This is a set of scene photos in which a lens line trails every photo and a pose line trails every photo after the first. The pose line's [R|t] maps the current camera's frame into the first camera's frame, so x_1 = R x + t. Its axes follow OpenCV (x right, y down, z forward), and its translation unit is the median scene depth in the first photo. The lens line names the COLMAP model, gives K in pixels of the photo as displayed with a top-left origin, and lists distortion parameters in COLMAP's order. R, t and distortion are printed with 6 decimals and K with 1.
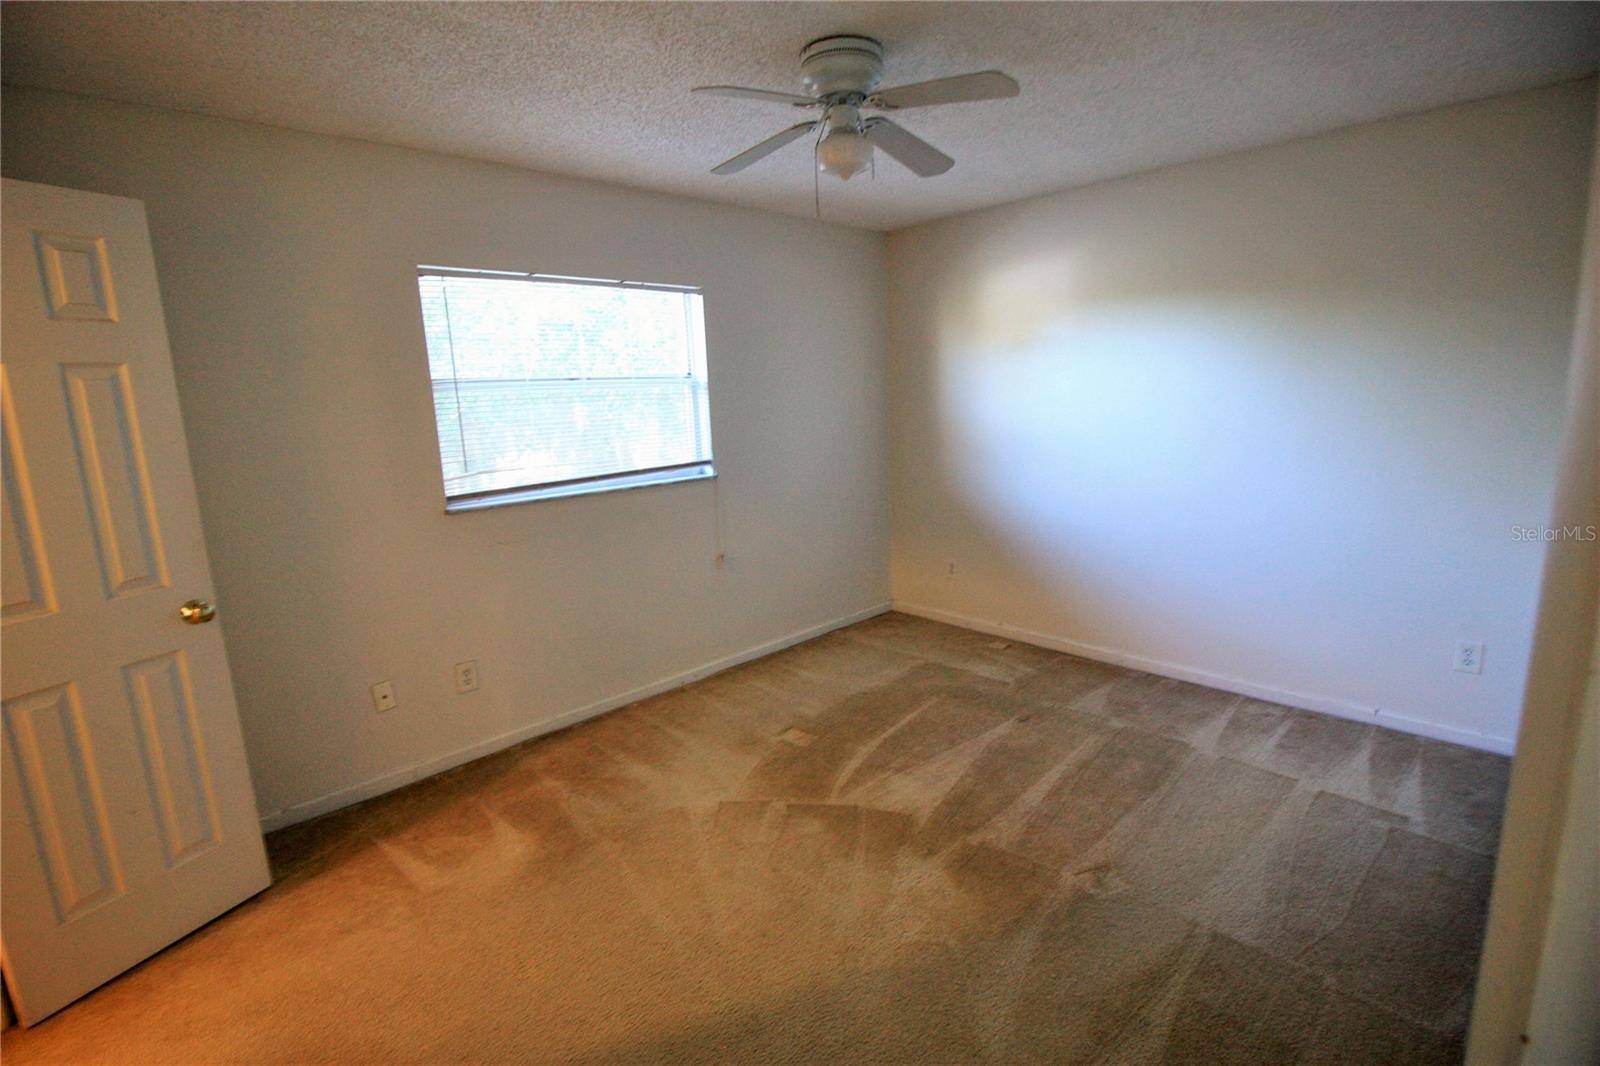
lens RADIAL K [[751.7, 0, 802.5], [0, 751.7, 528.9], [0, 0, 1]] dist [-0.002854, -0.000422]
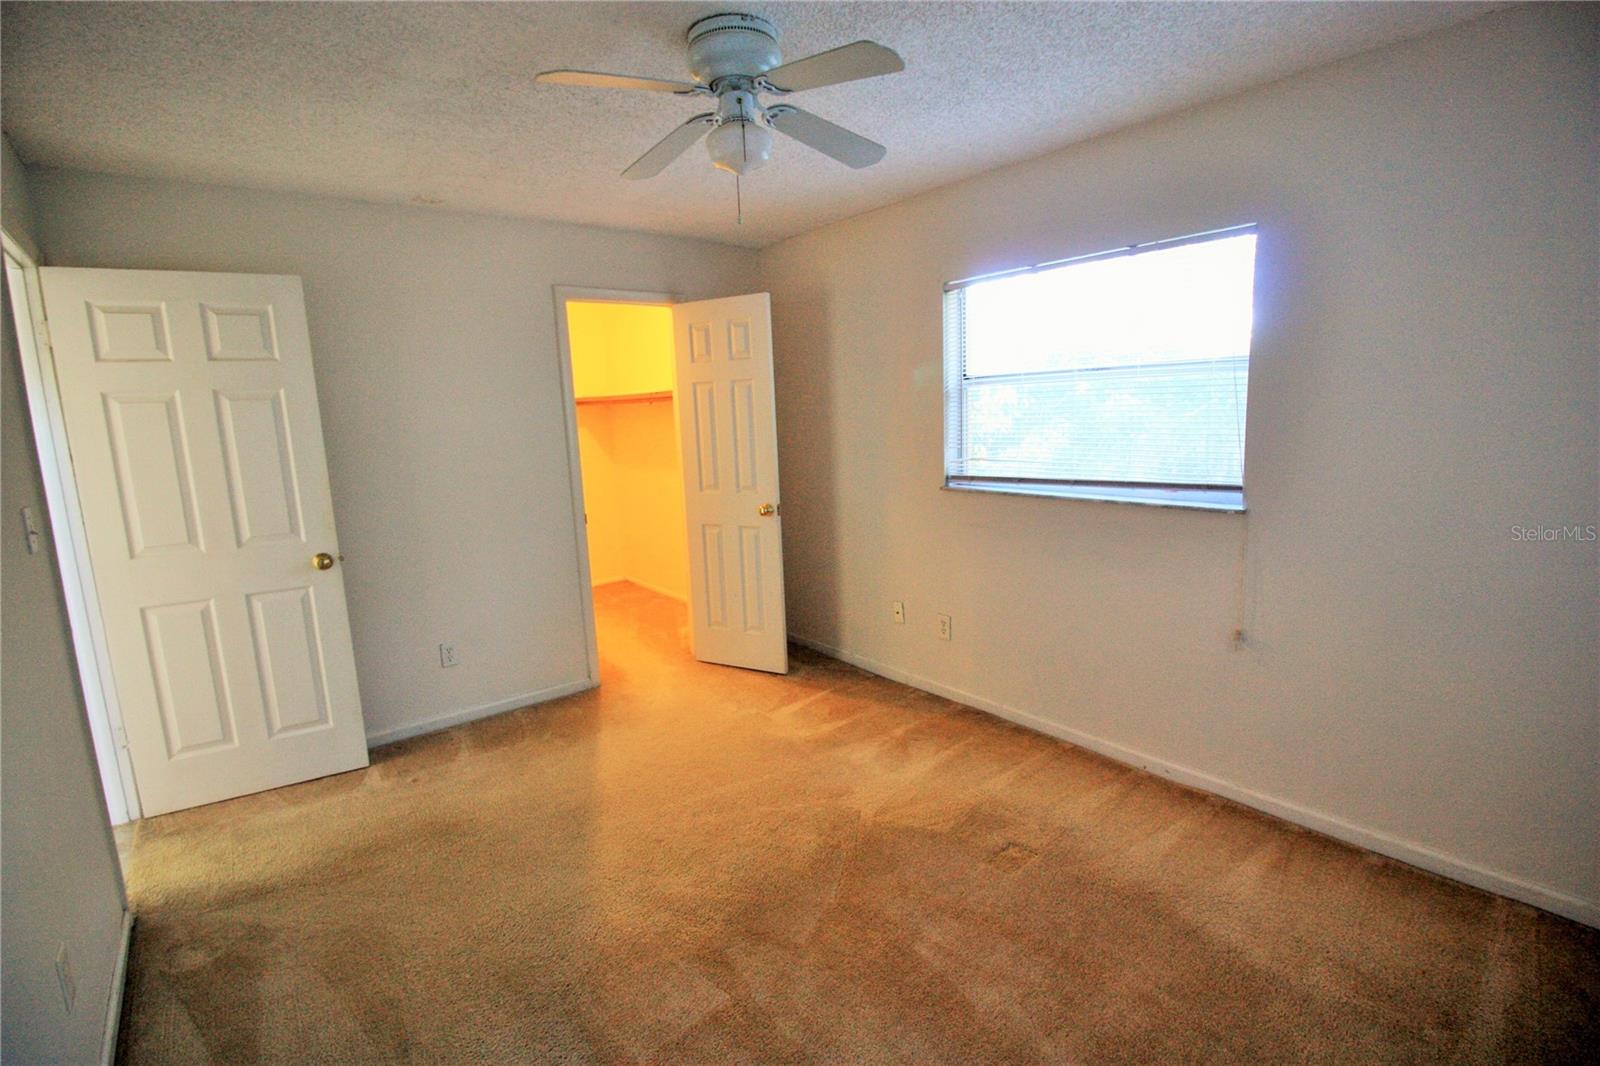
lens RADIAL K [[751.7, 0, 803.4], [0, 751.7, 534.9], [0, 0, 1]] dist [-0.002854, -0.000422]
pose [[-0.100159, 0.208415, -0.972898, 0.701230], [-0.142810, 0.964679, 0.221357, -0.174901], [0.984669, 0.161111, -0.066858, 0.833739]]
